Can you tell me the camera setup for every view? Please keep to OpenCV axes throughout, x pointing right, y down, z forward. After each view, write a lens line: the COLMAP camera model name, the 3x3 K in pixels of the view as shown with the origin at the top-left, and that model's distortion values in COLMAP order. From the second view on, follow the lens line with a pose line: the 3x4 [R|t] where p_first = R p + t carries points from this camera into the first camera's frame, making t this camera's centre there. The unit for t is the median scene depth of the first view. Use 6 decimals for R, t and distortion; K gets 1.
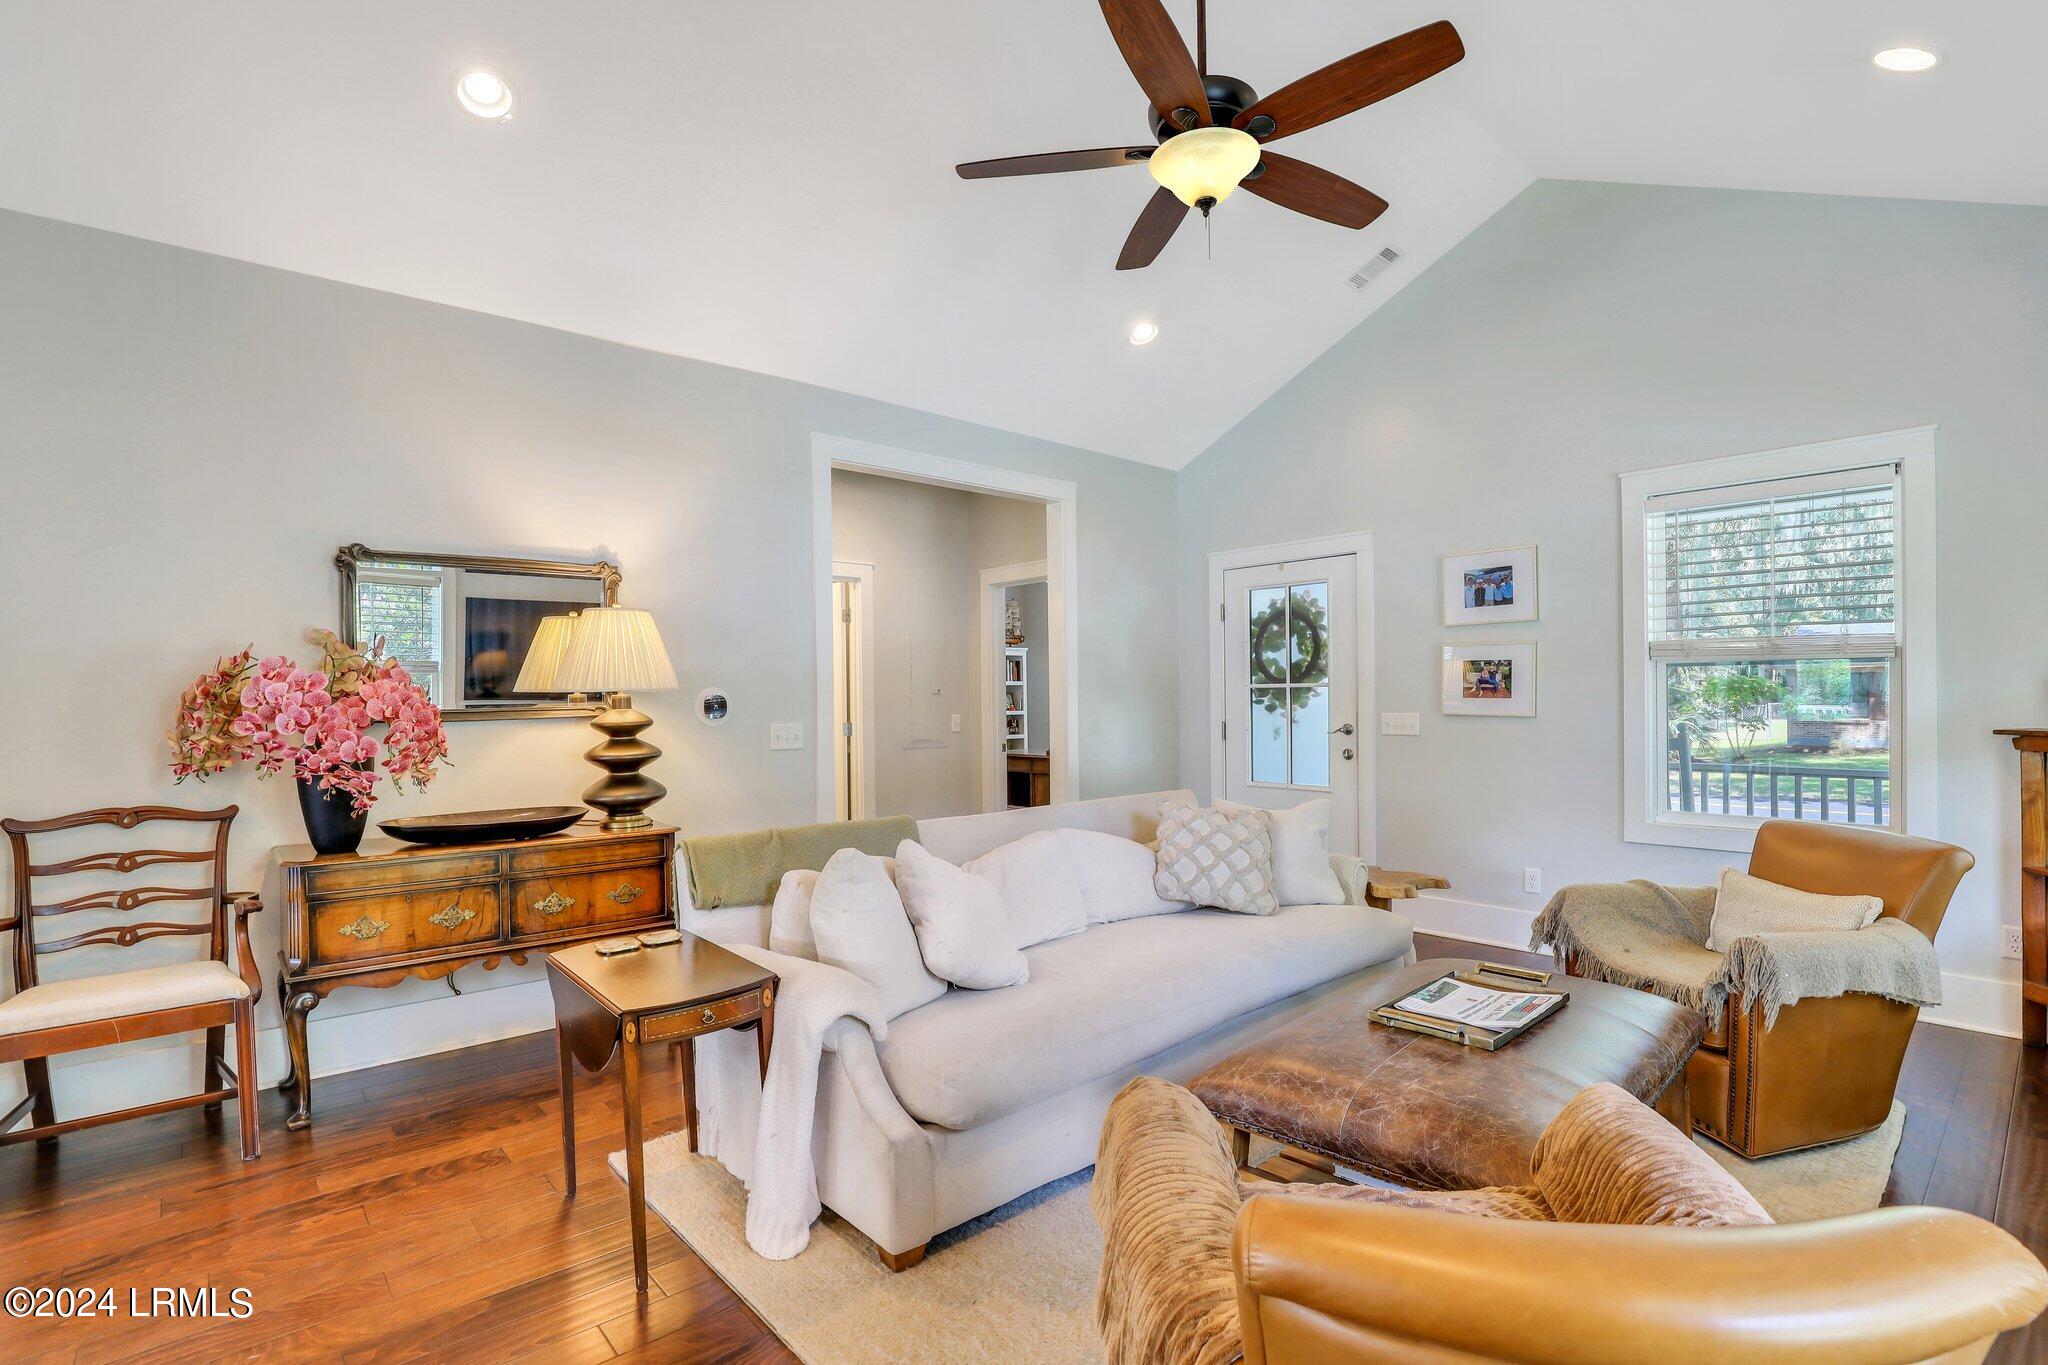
lens RADIAL K [[942.3, 0, 1041.1], [0, 942.3, 683.3], [0, 0, 1]] dist [-0.029527, -0.000097]
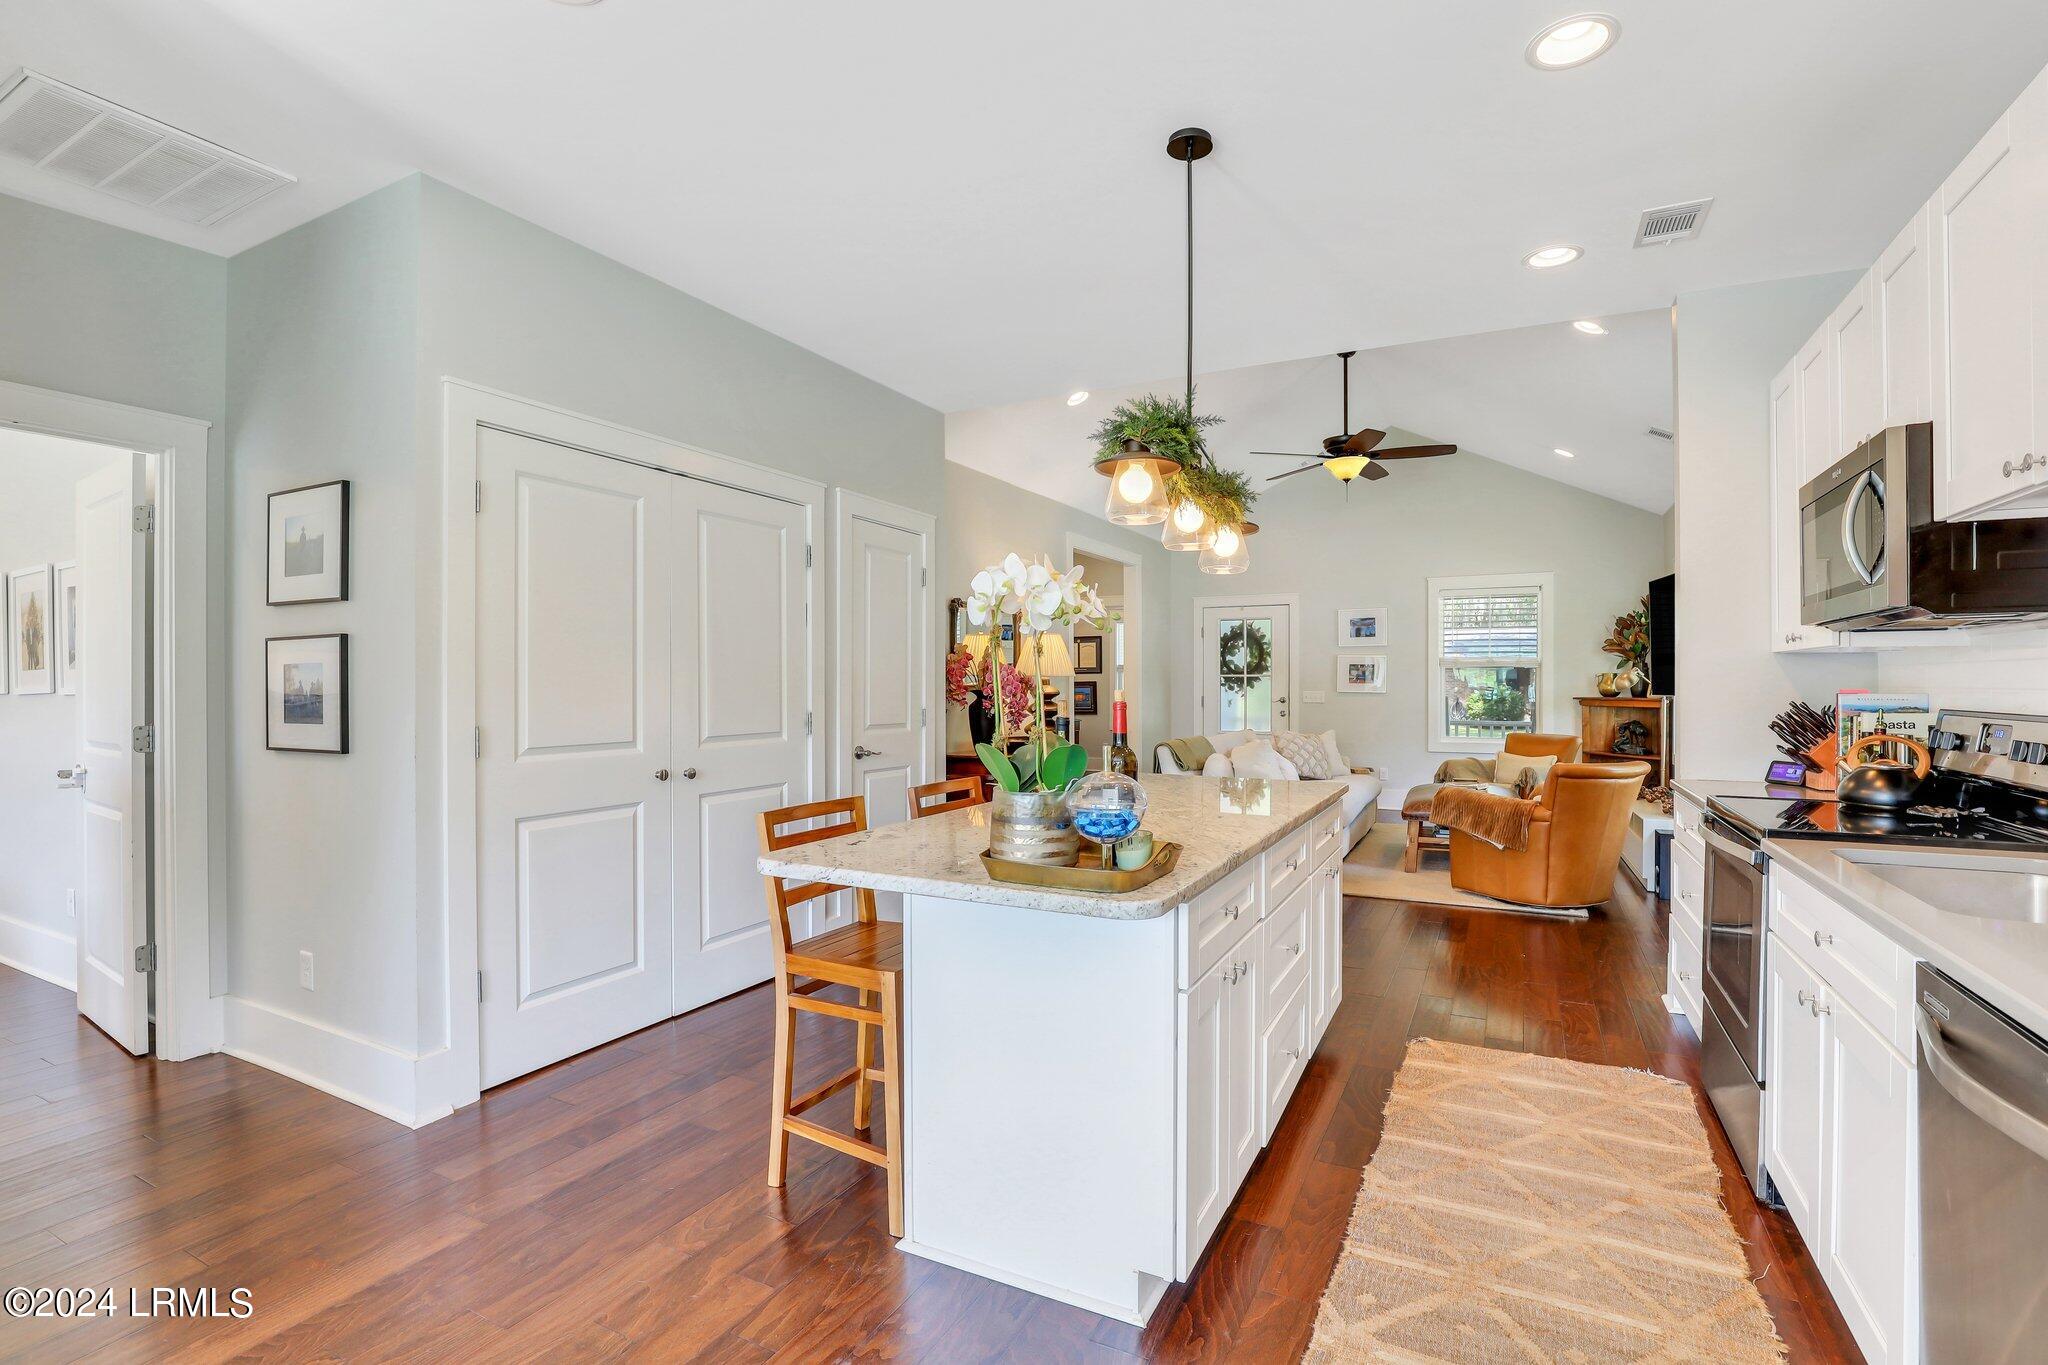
lens RADIAL K [[942.3, 0, 1041.1], [0, 942.3, 683.3], [0, 0, 1]] dist [-0.029527, -0.000097]
pose [[0.932422, 0.005841, 0.361323, -0.872698], [-0.012323, 0.999802, 0.015638, -0.007616], [-0.361160, -0.019034, 0.932309, -0.606319]]
